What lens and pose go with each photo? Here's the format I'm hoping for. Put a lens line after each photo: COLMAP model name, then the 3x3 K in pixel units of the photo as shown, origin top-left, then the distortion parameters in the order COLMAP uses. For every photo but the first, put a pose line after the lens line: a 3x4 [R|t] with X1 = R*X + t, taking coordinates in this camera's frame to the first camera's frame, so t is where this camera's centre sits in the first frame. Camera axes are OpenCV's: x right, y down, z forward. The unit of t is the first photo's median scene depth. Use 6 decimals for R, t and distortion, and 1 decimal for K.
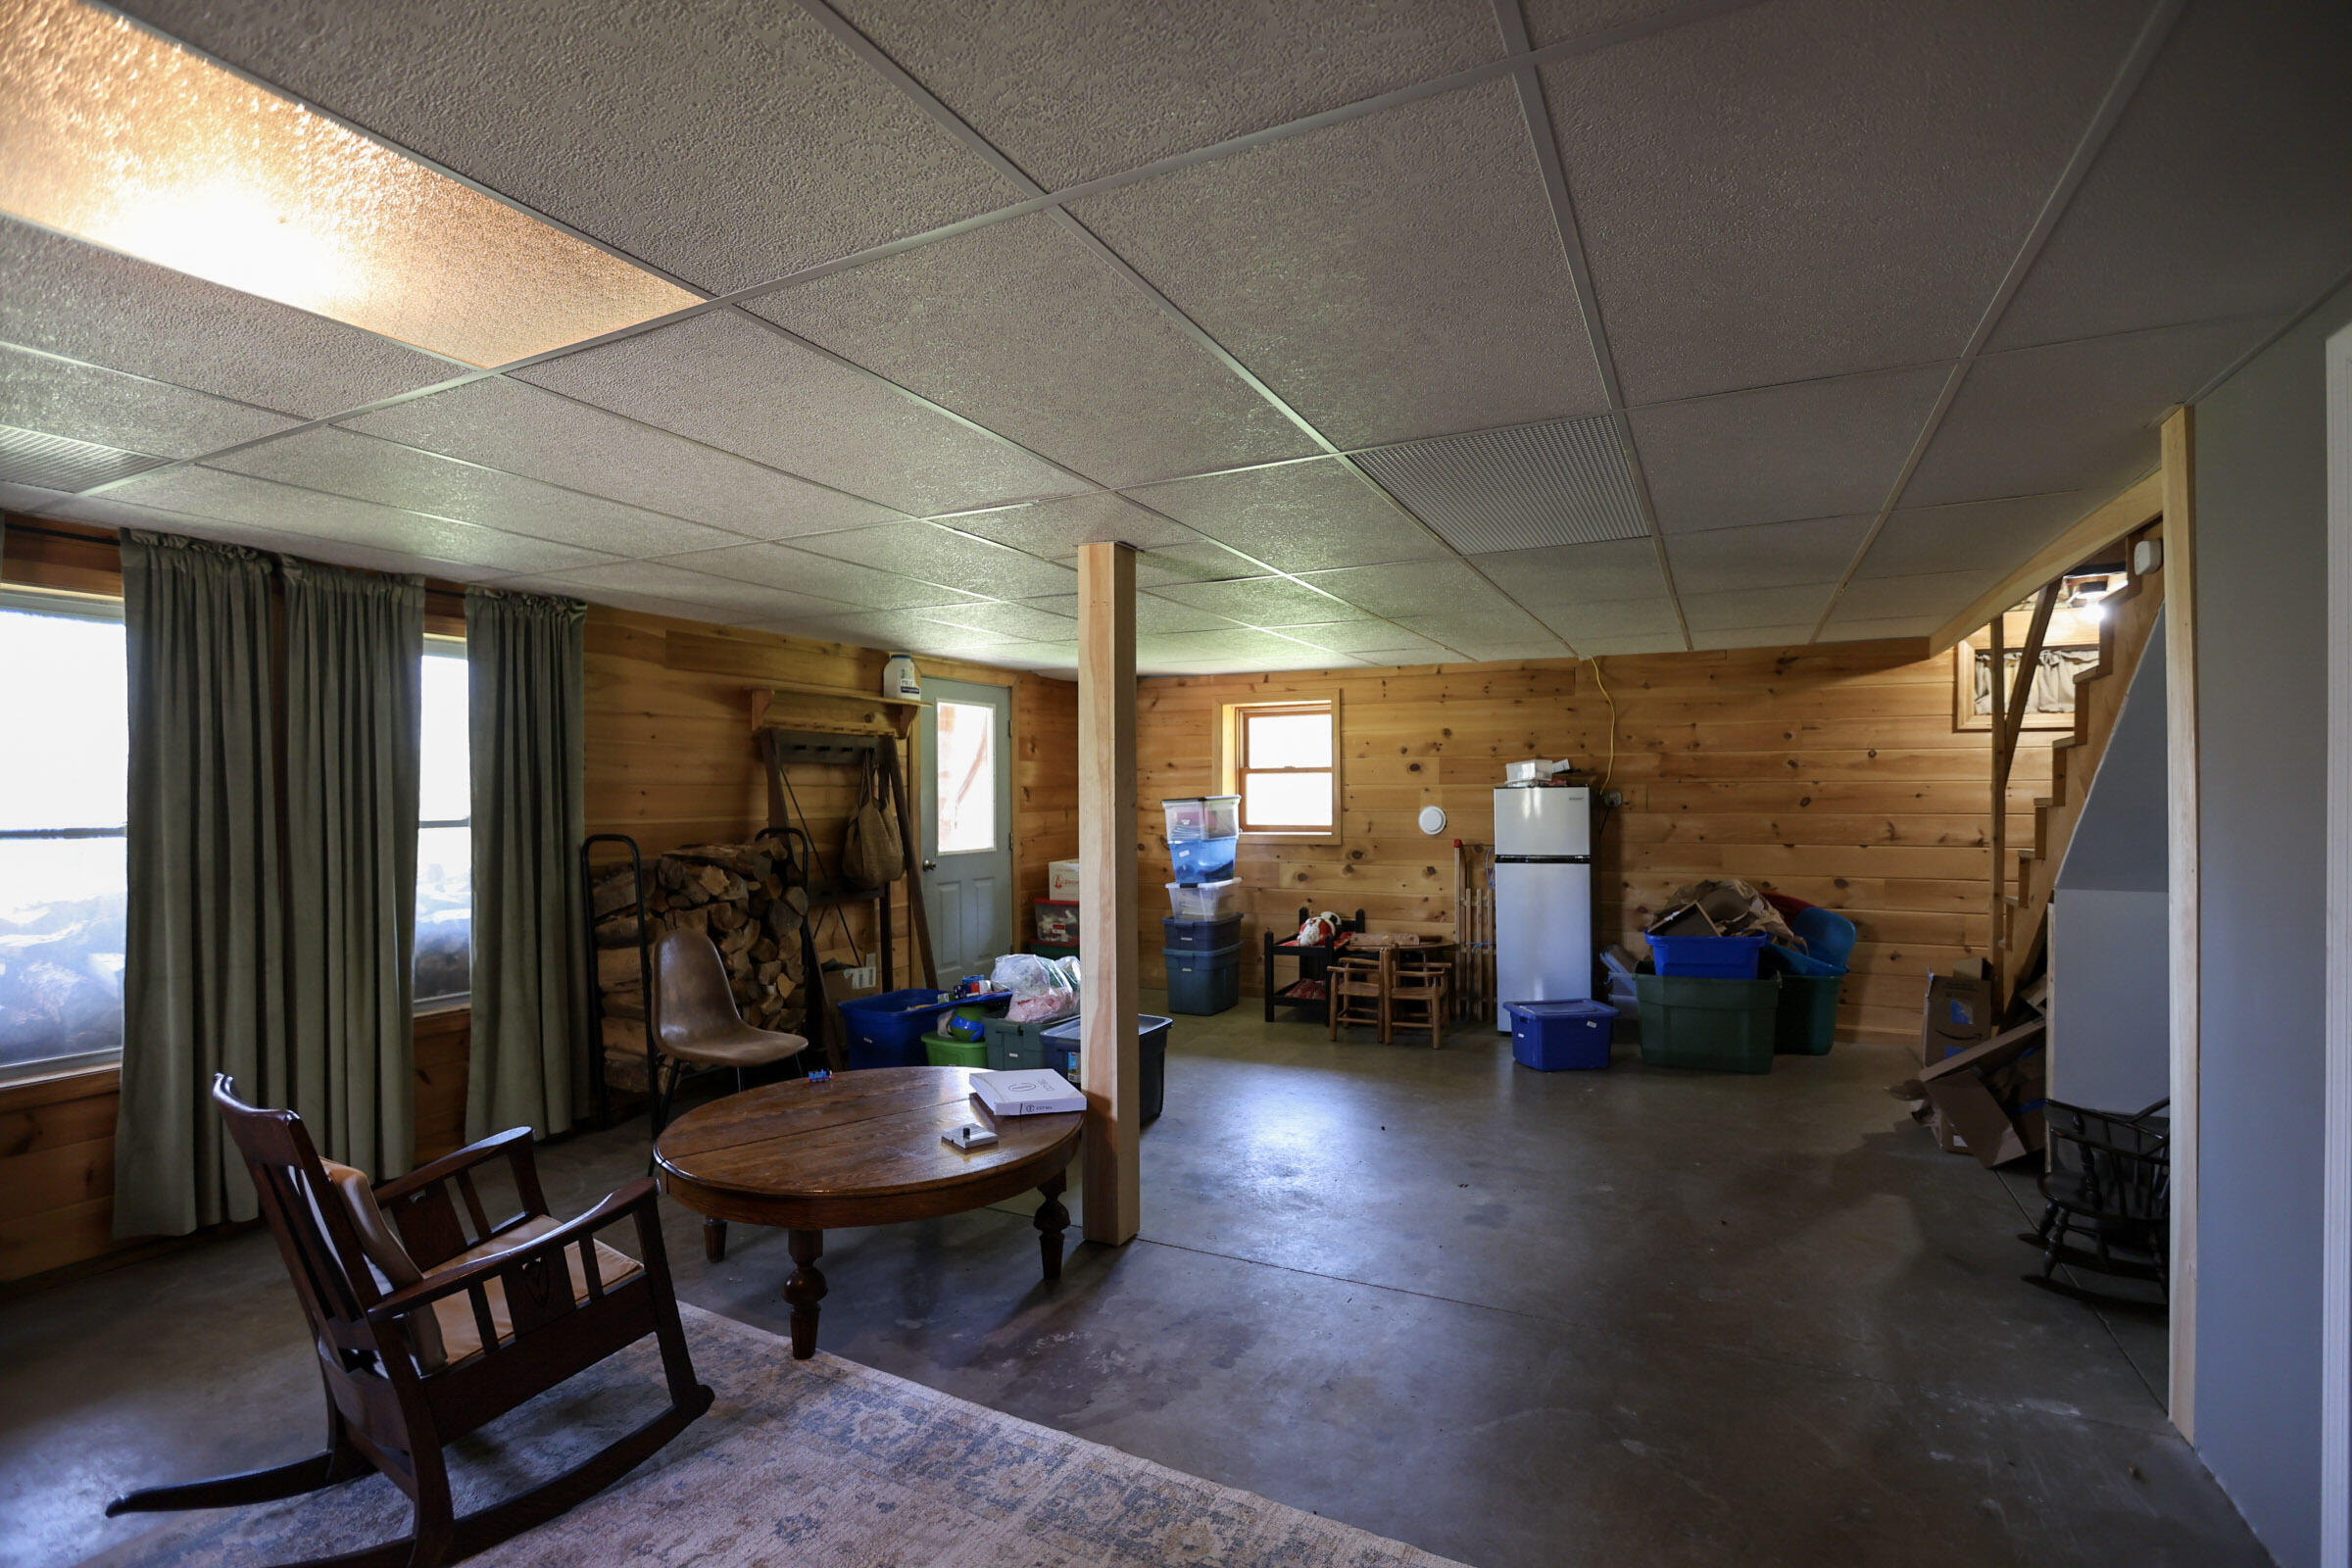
lens RADIAL K [[1097.0, 0, 1183.6], [0, 1097.0, 789.6], [0, 0, 1]] dist [-0.037414, 0.000530]
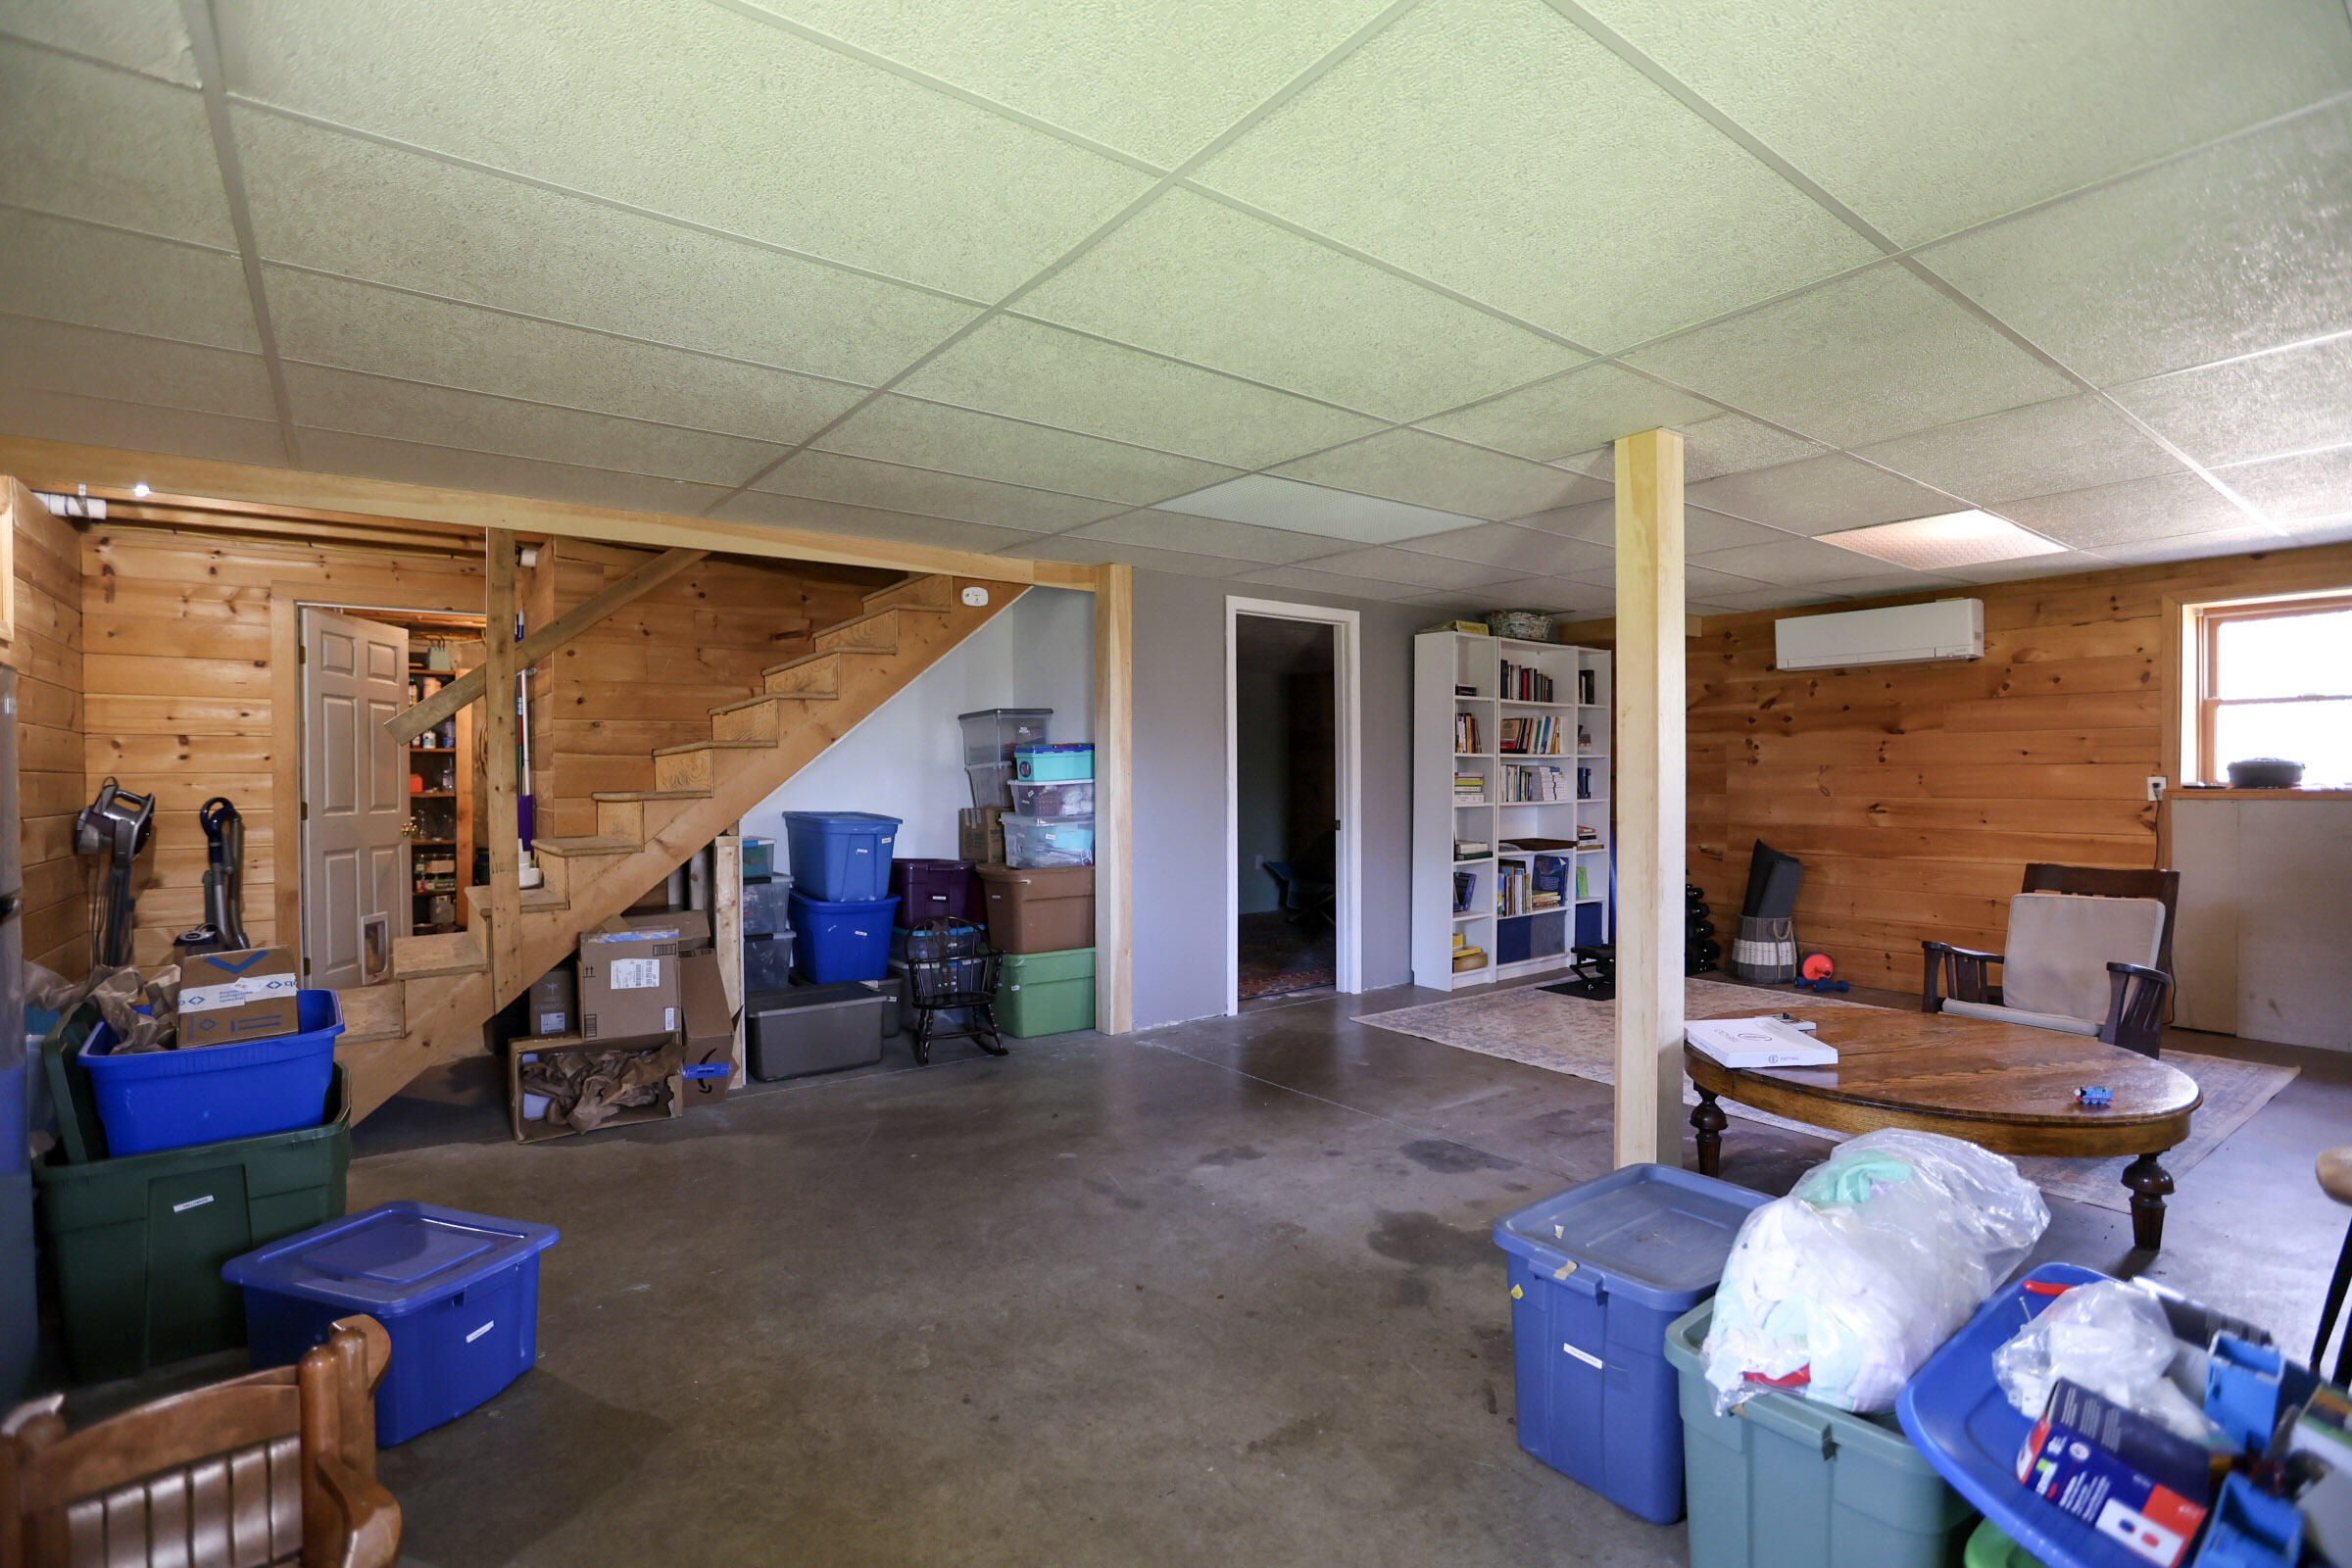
lens RADIAL K [[1097.0, 0, 1183.6], [0, 1097.0, 789.6], [0, 0, 1]] dist [-0.037414, 0.000530]
pose [[-0.894872, 0.006613, 0.446274, -0.103140], [0.011434, 0.999902, 0.008111, 0.046427], [-0.446177, 0.012361, -0.894859, 1.622081]]
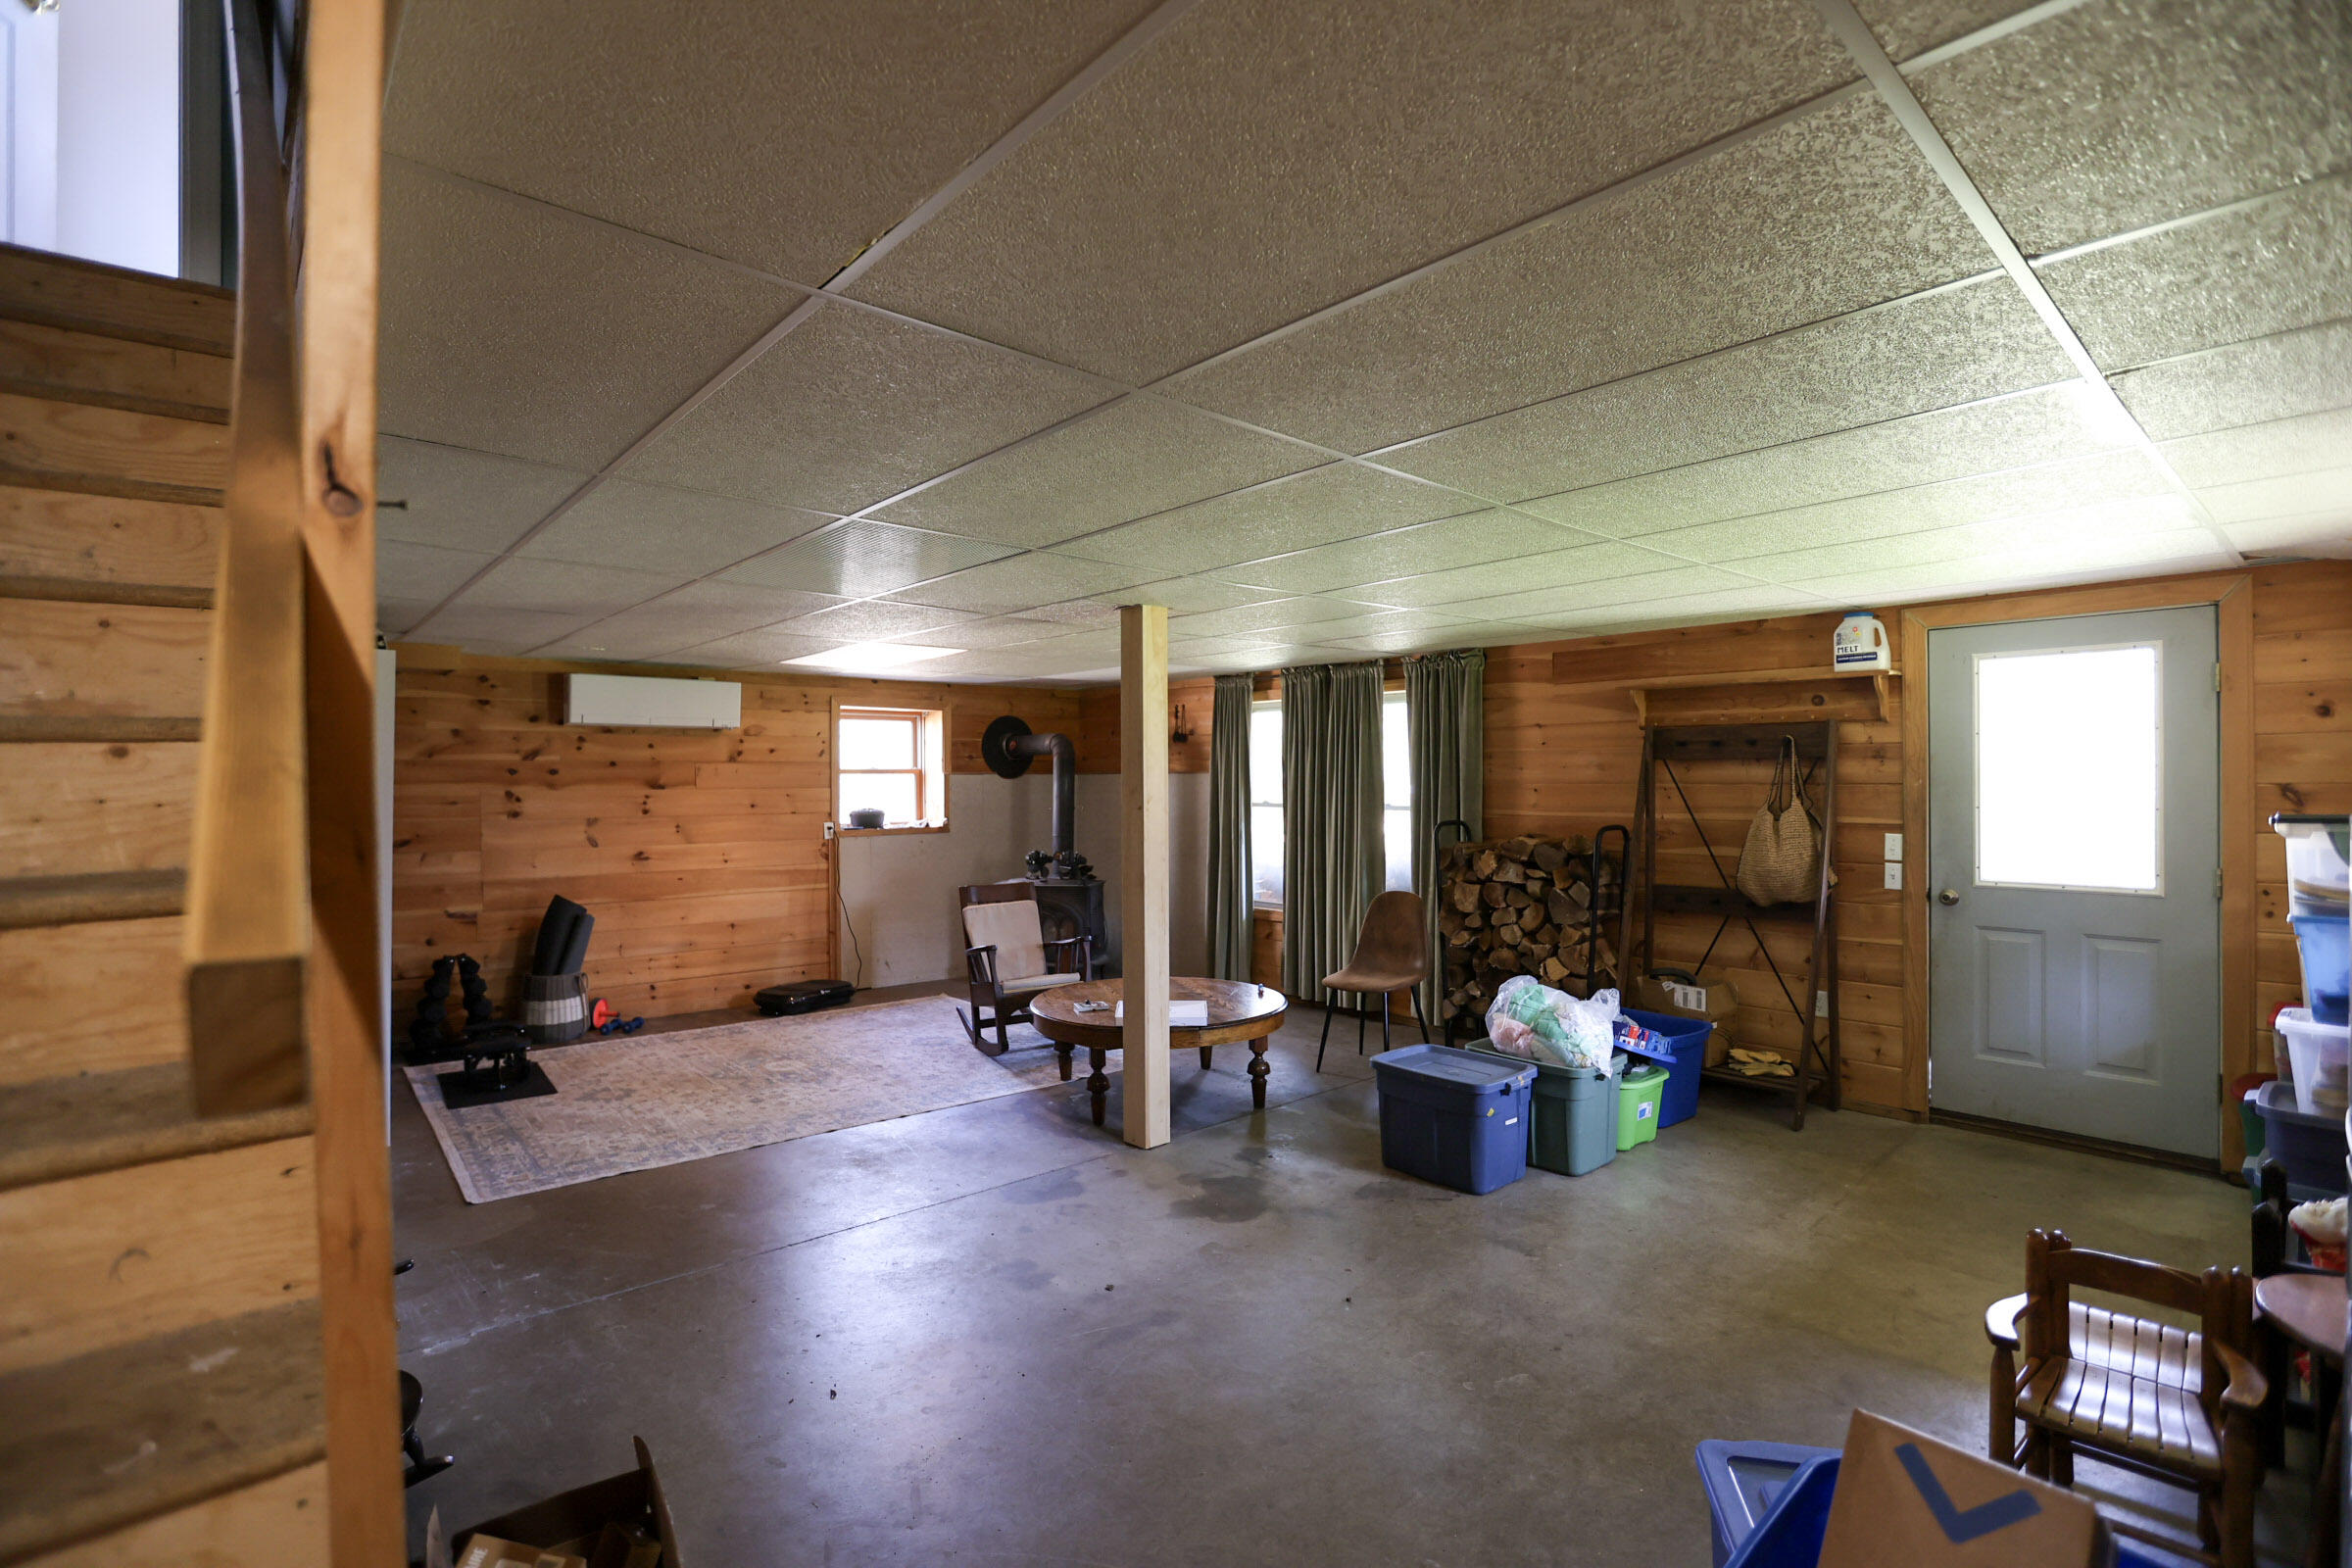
lens RADIAL K [[1097.0, 0, 1183.6], [0, 1097.0, 789.6], [0, 0, 1]] dist [-0.037414, 0.000530]
pose [[-0.371215, 0.016789, -0.928395, 0.914659], [0.008757, 0.999855, 0.014580, -0.021433], [0.928506, -0.002717, -0.371308, 1.252231]]
